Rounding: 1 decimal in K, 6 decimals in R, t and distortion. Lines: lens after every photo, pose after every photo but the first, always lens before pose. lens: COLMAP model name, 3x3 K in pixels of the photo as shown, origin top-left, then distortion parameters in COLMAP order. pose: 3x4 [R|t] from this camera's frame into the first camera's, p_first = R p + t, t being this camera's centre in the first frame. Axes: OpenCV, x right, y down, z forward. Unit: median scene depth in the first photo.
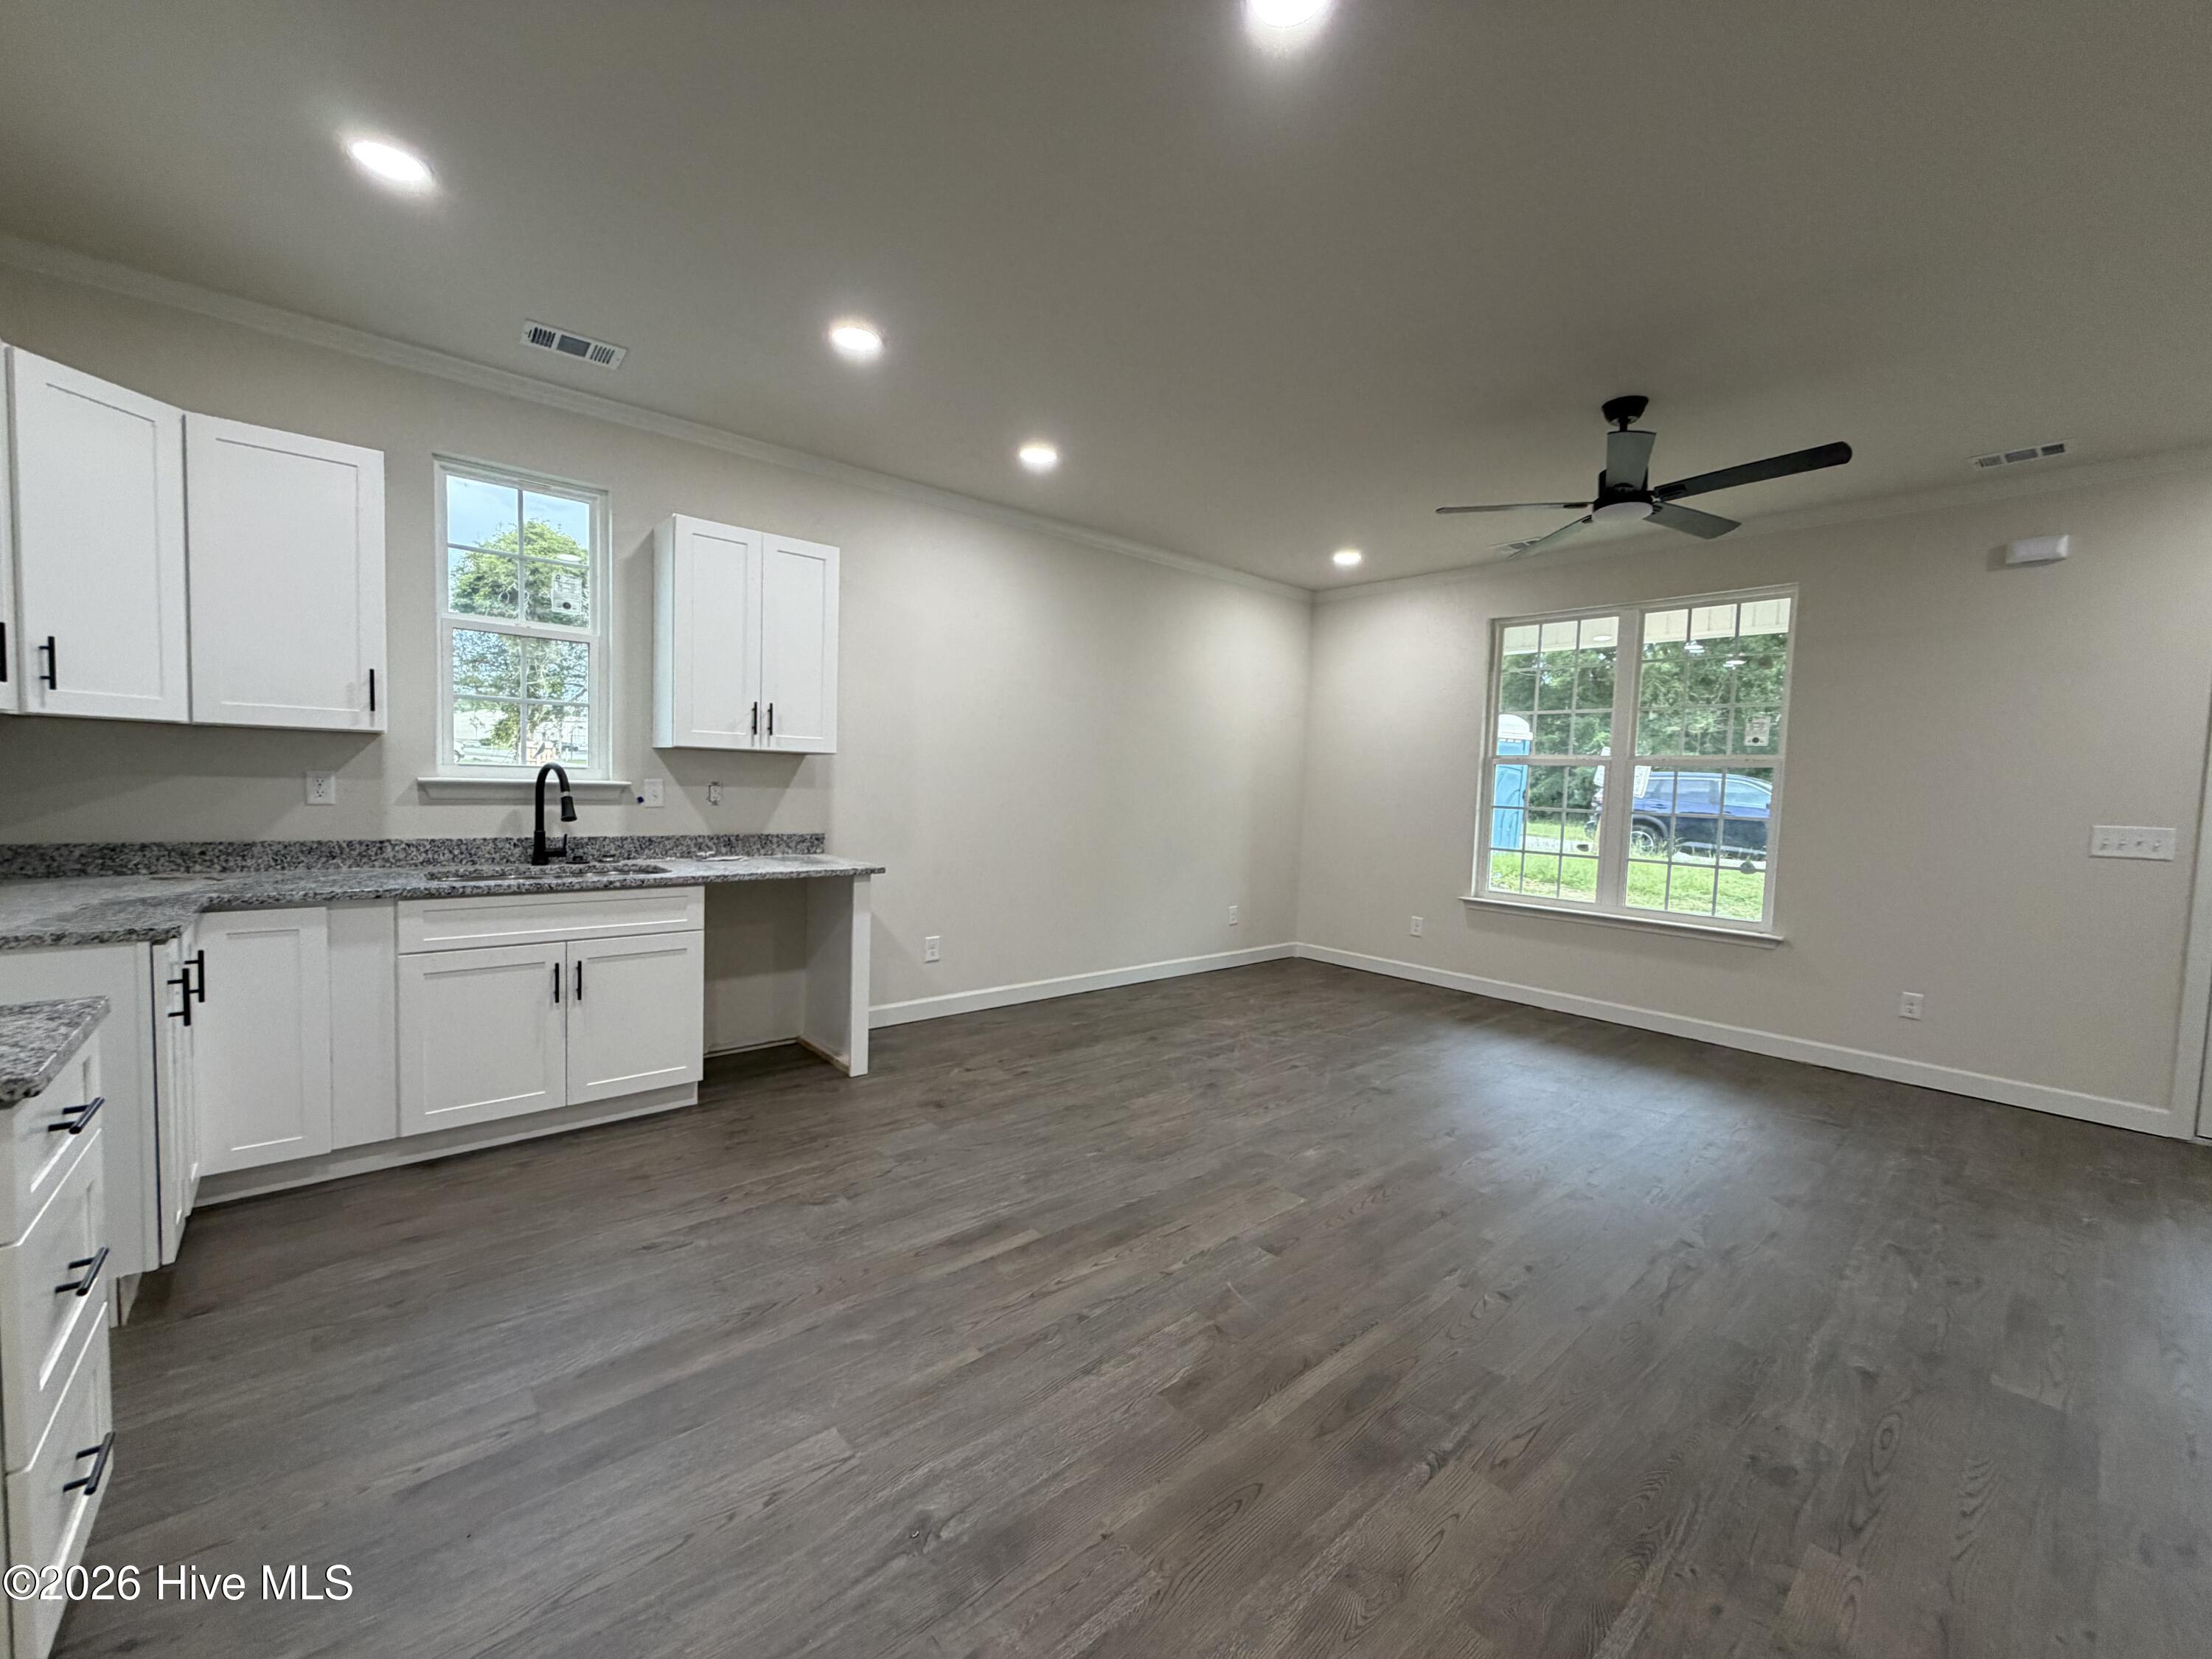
lens RADIAL K [[883.0, 0, 1098.6], [0, 883.0, 833.4], [0, 0, 1]] dist [-0.000802, -0.000500]
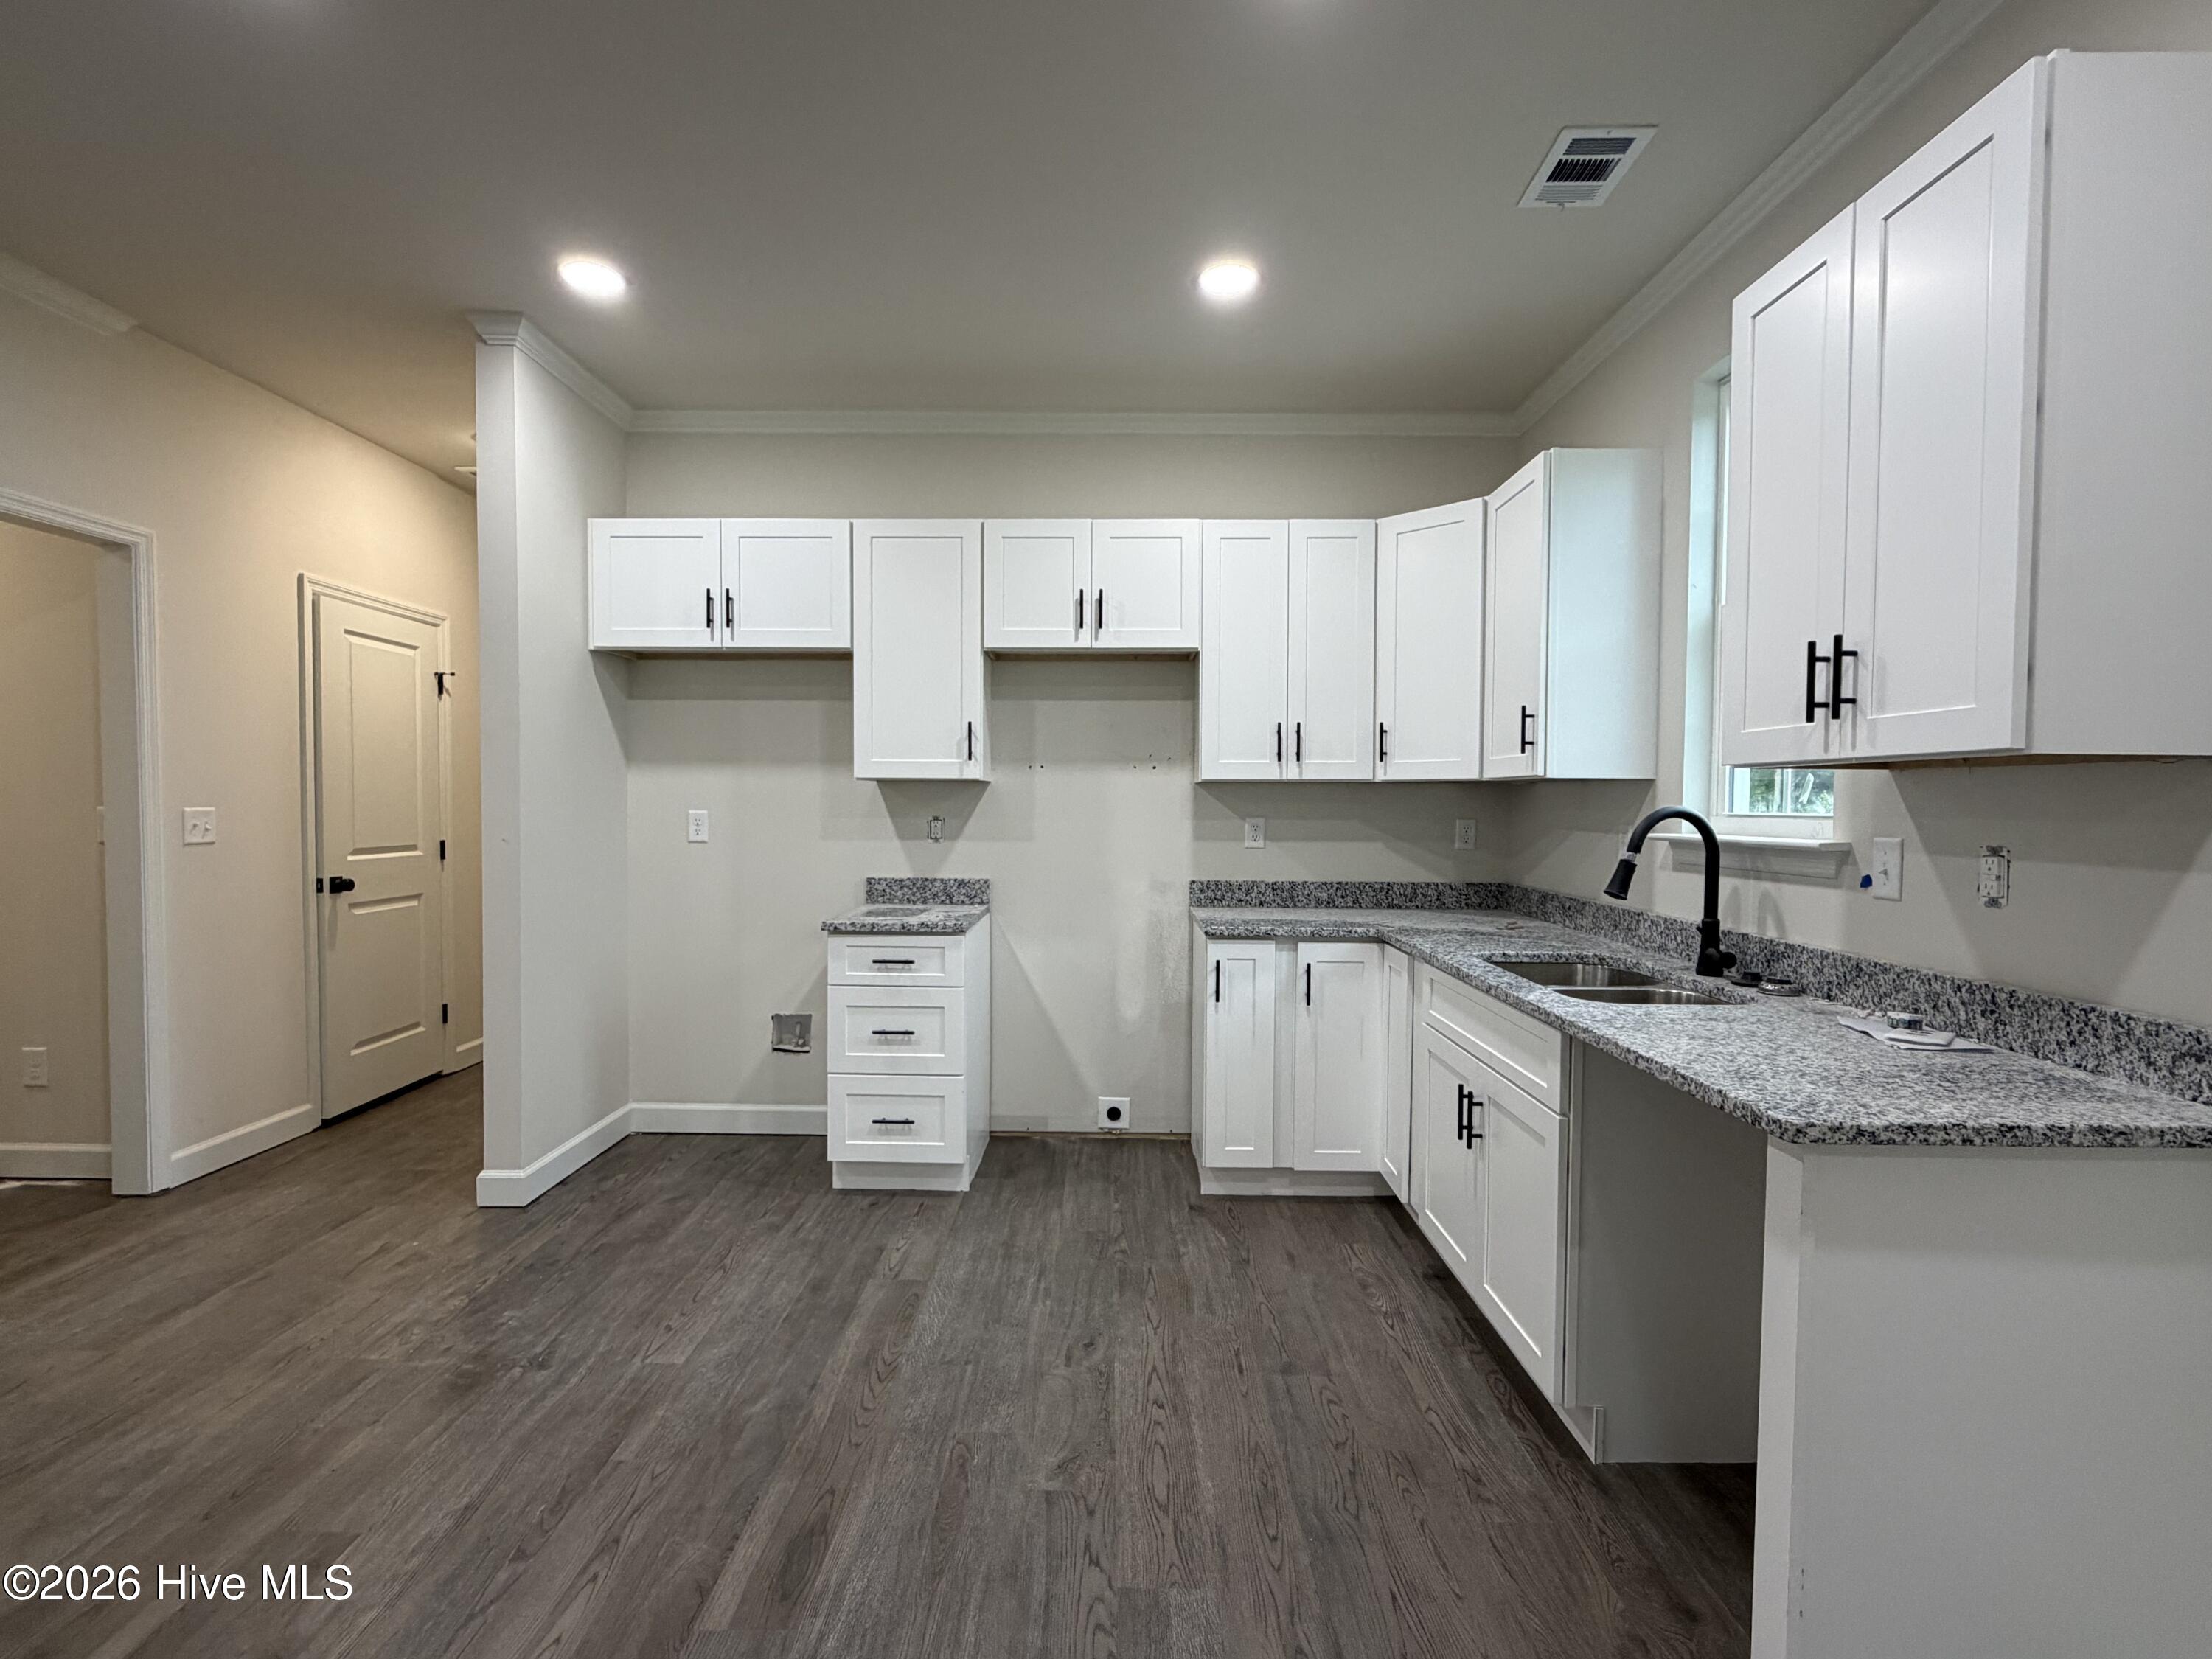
lens RADIAL K [[1060.8, 0, 1103.6], [0, 1060.8, 835.7], [0, 0, 1]] dist [0.002109, -0.001871]
pose [[-0.660265, -0.015694, -0.750869, 0.232615], [-0.077132, 0.995912, 0.047009, -0.073147], [0.747061, 0.088954, -0.658776, 1.352358]]
